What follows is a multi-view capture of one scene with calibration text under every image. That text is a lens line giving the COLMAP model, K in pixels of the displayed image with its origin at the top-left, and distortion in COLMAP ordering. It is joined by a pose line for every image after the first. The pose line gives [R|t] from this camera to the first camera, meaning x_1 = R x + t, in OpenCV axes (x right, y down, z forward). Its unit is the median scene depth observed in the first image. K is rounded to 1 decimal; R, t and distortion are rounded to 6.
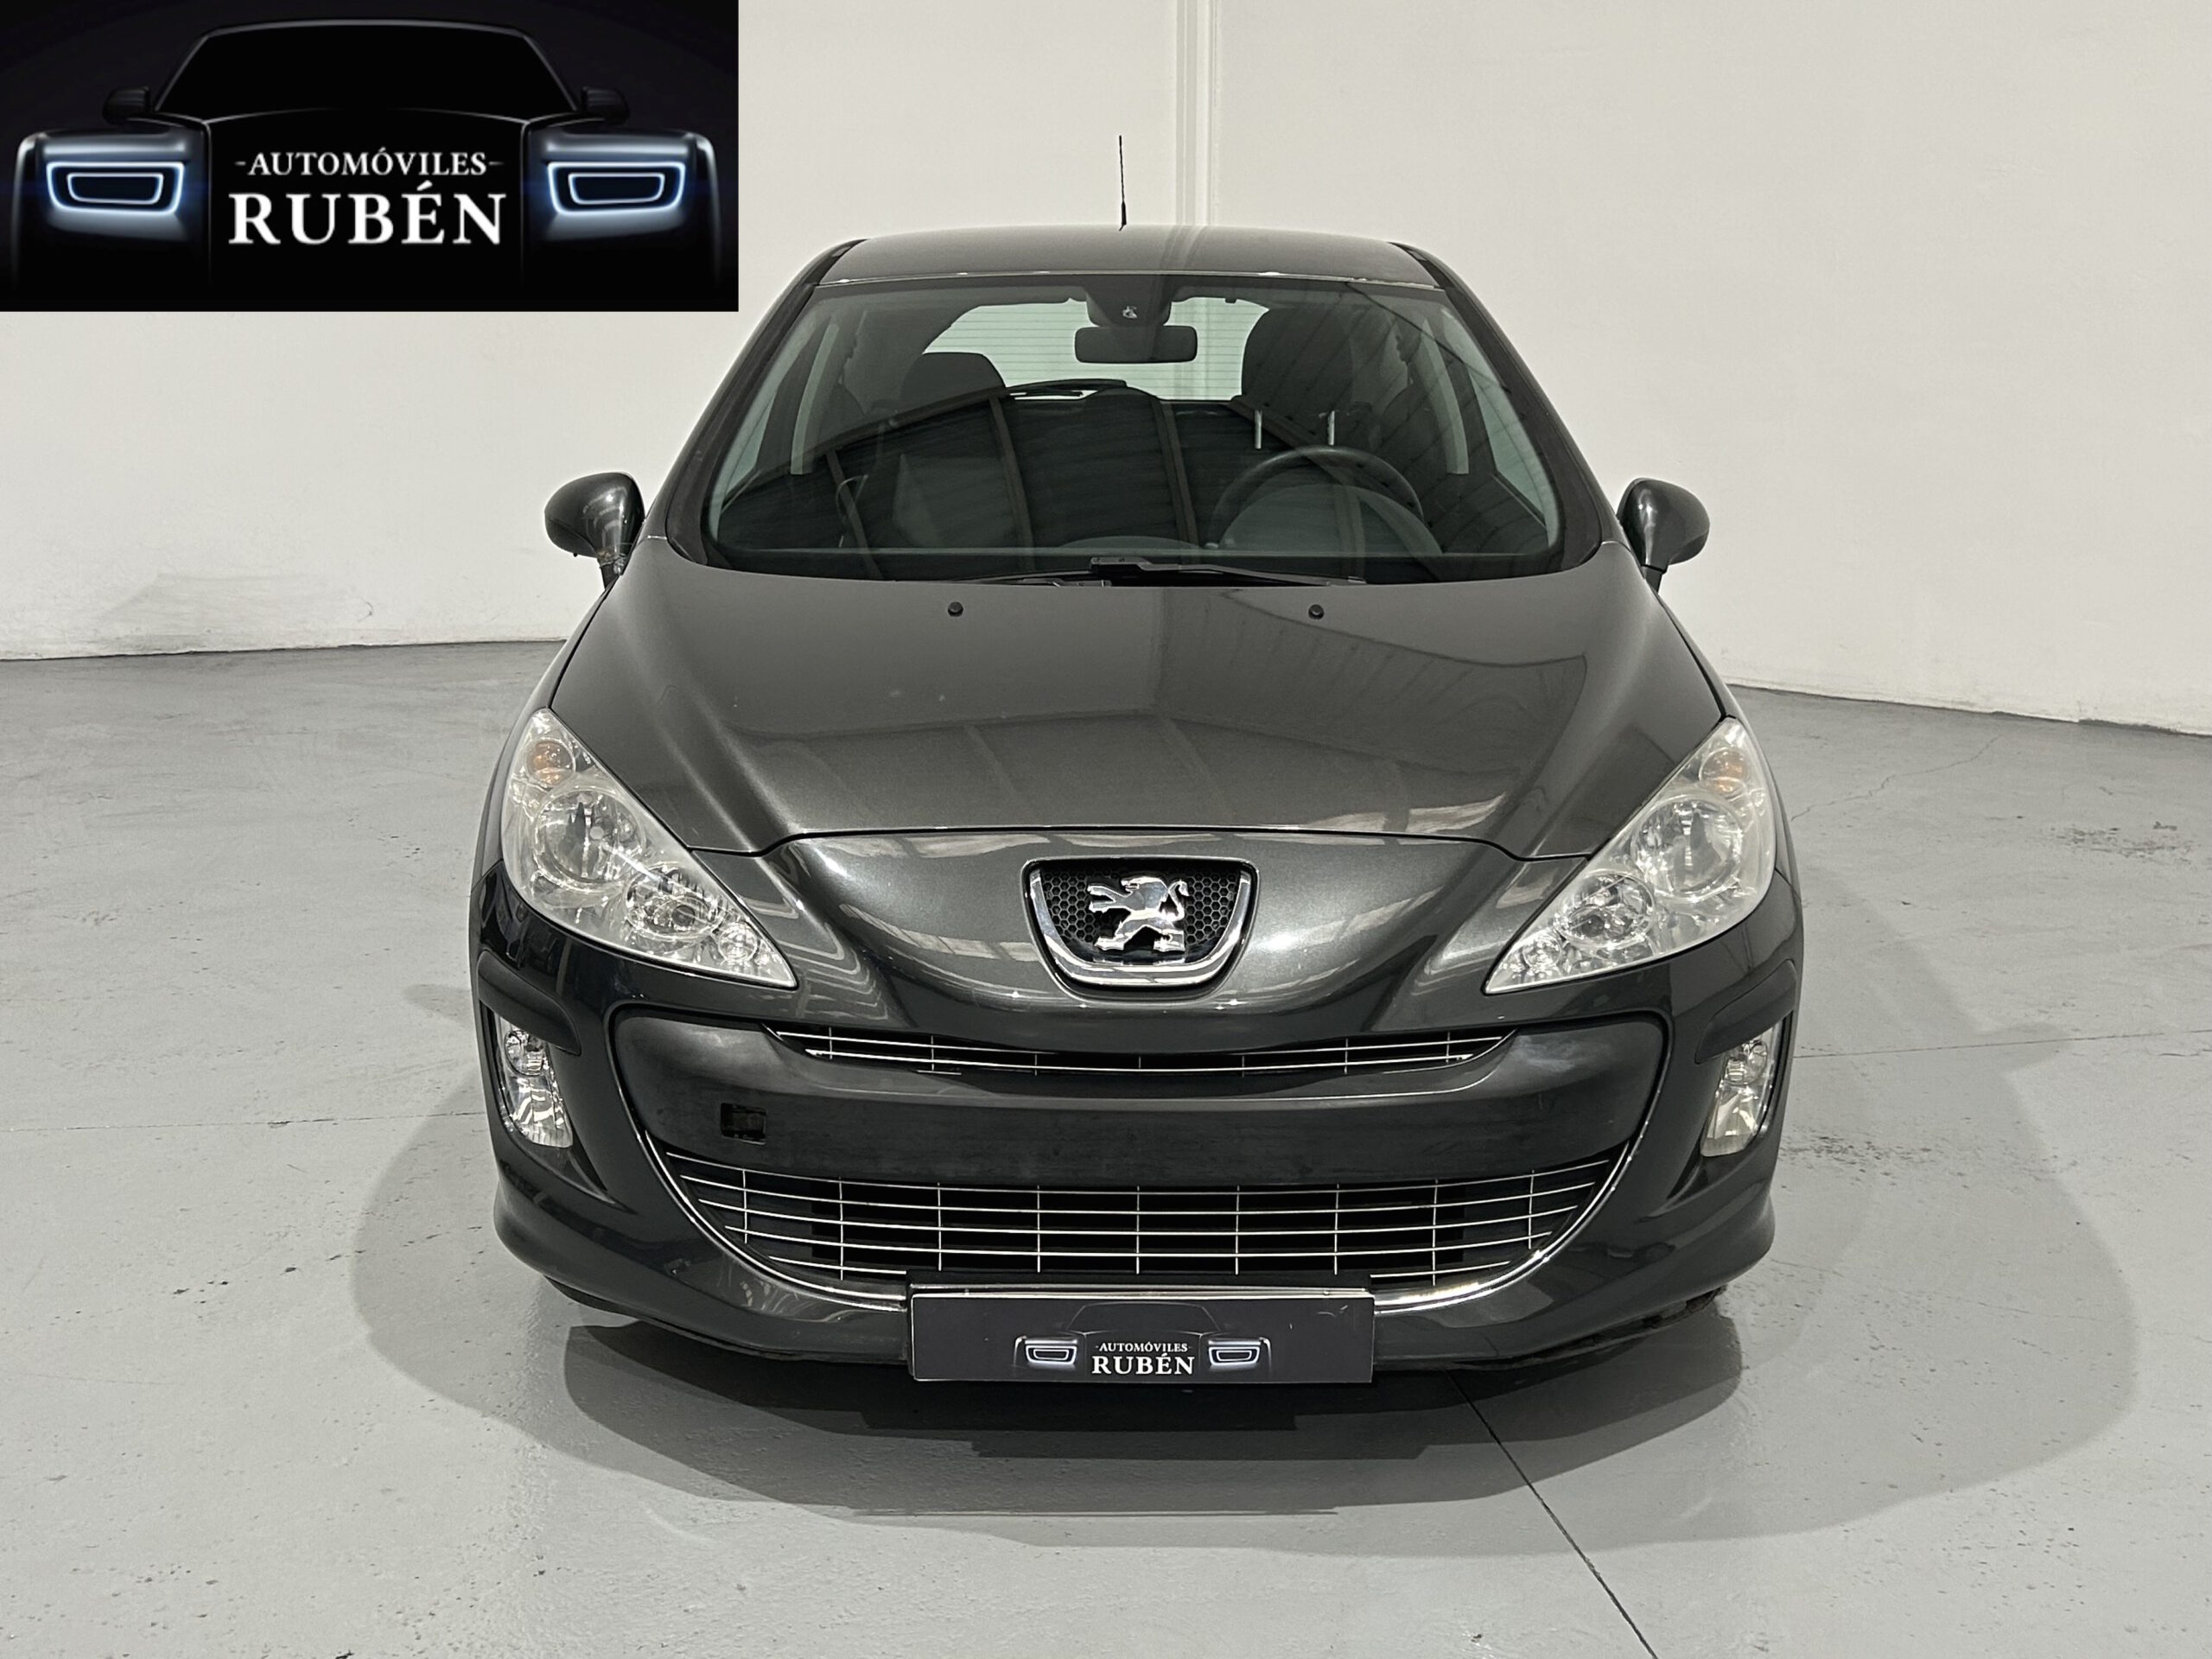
lens RADIAL K [[2457.8, 0, 1101.0], [0, 2457.8, 823.7], [0, 0, 1]] dist [-0.004042, 0.000000]
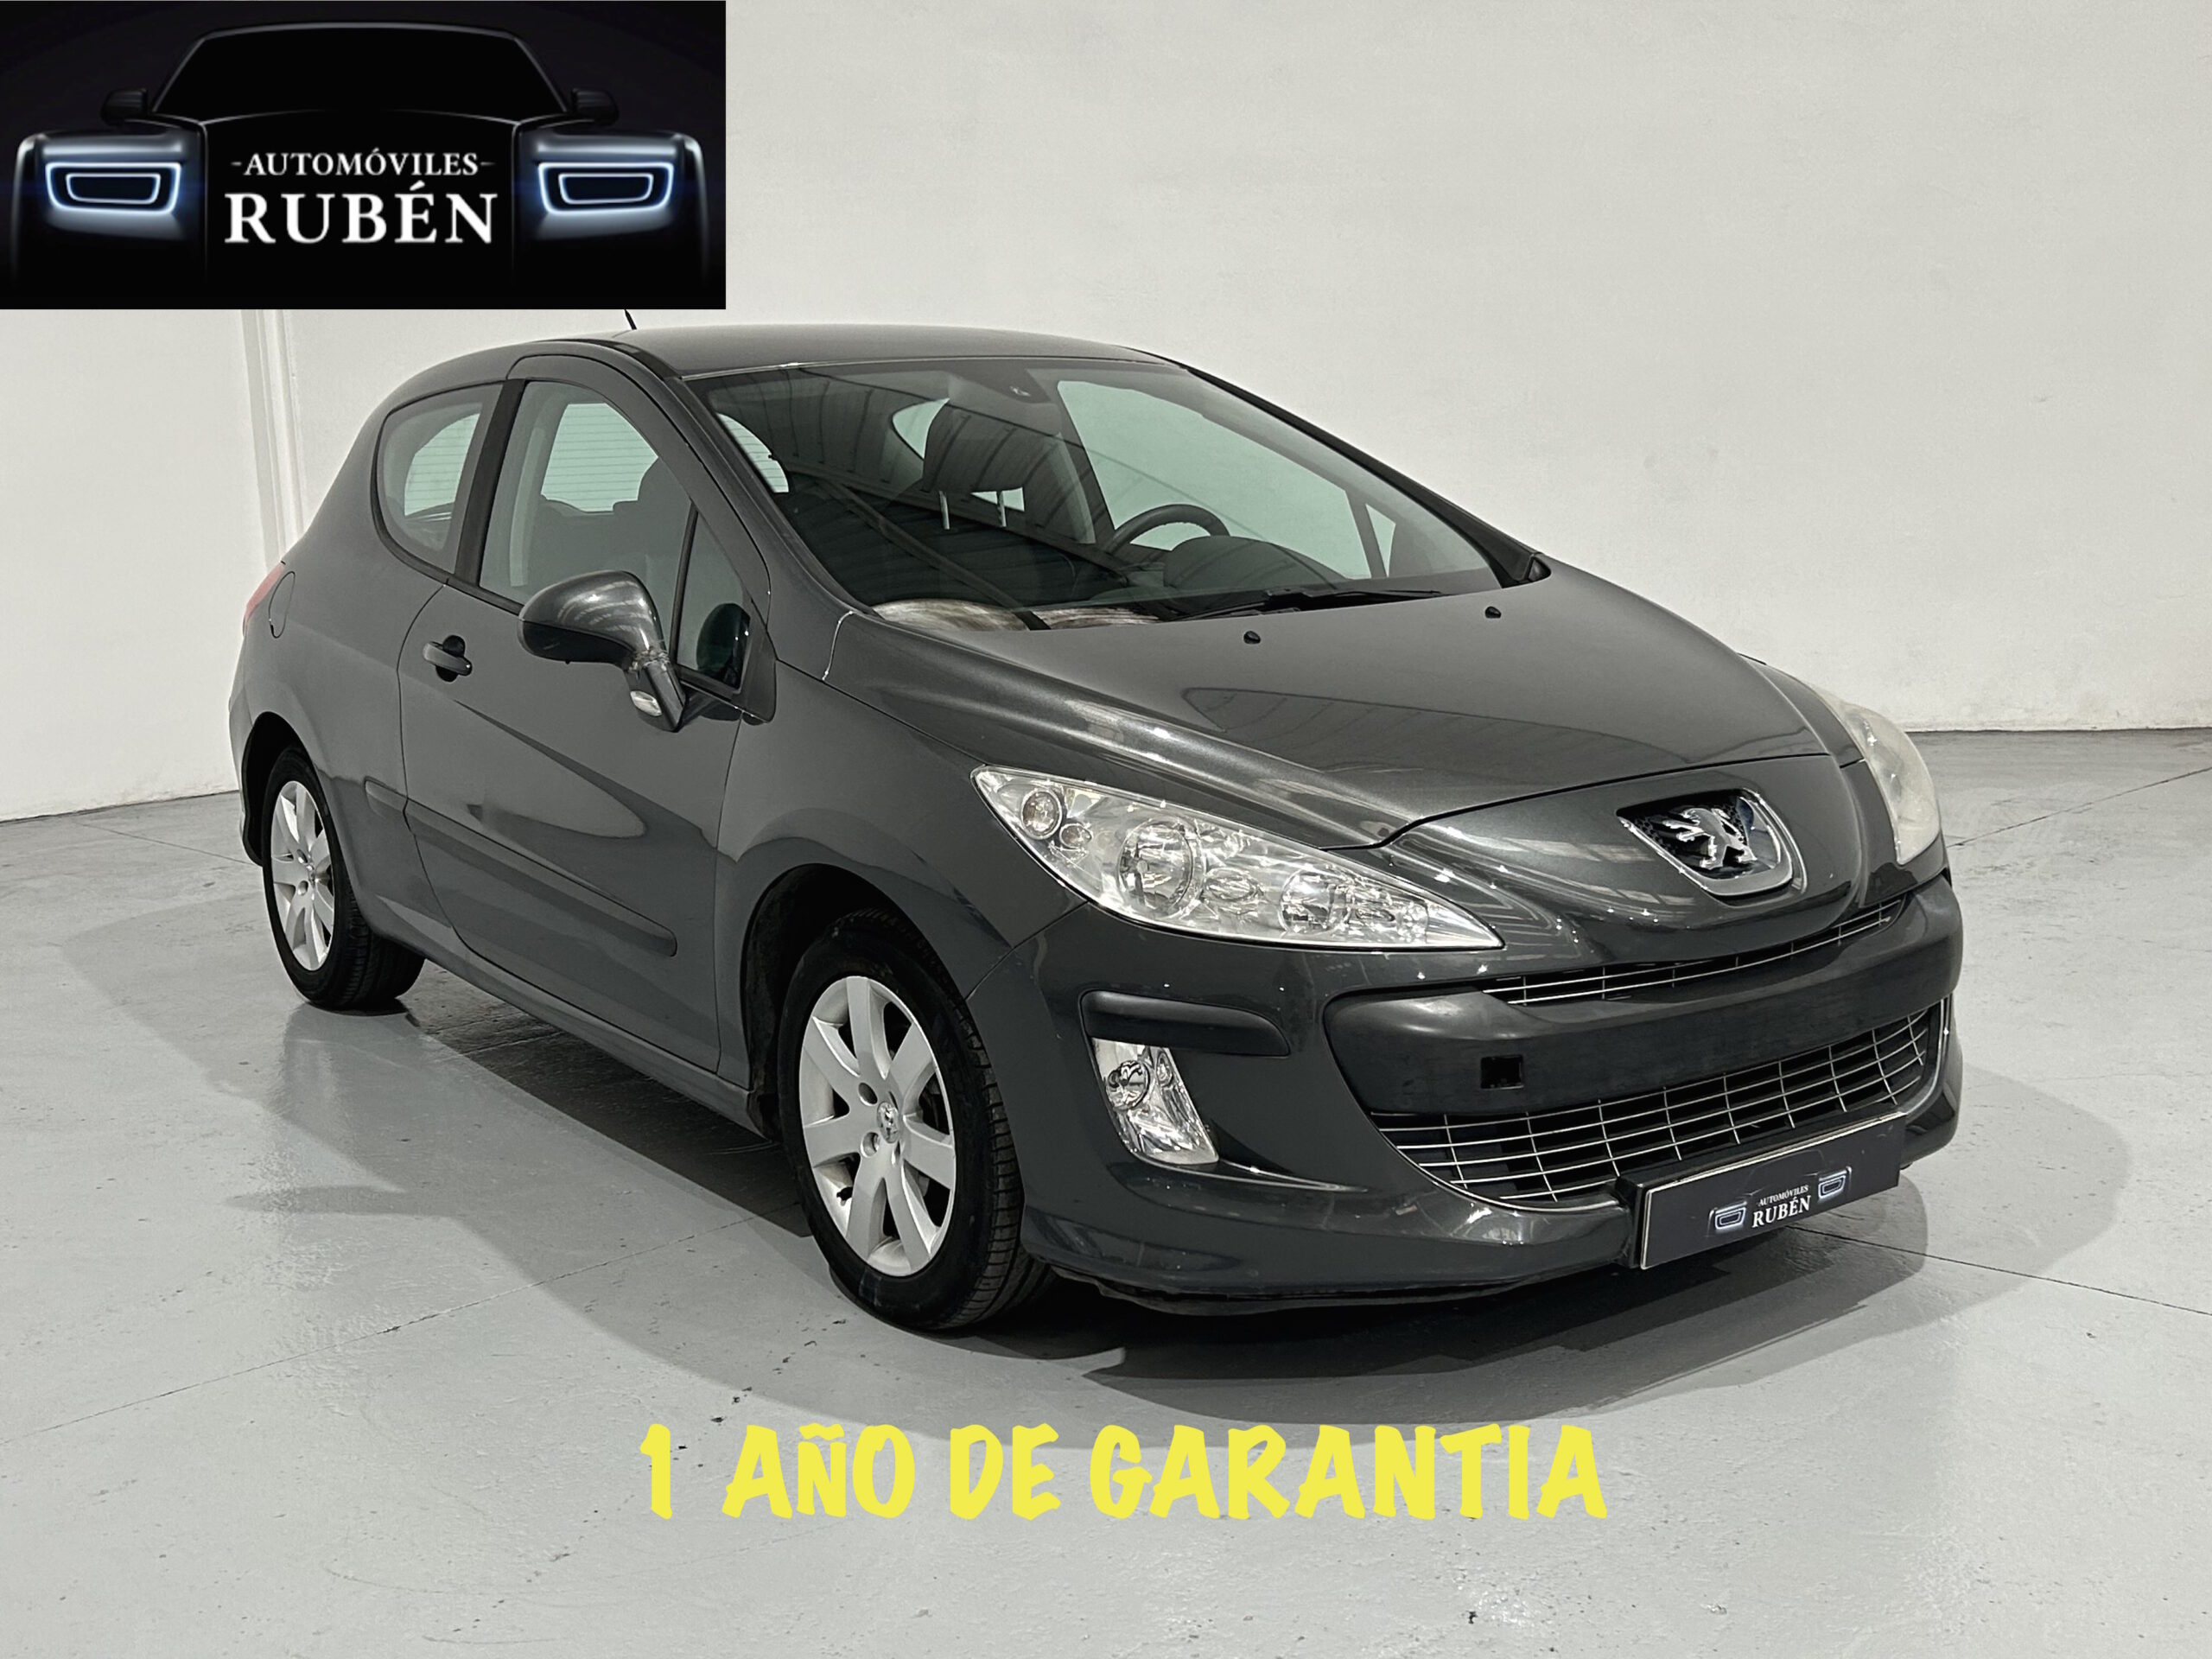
lens RADIAL K [[2457.8, 0, 1106.7], [0, 2457.8, 837.1], [0, 0, 1]] dist [-0.004042, 0.000000]
pose [[0.822750, -0.128543, 0.553678, -0.891329], [0.162085, 0.986706, -0.011778, 0.002092], [-0.544804, 0.099434, 0.832647, 0.169304]]
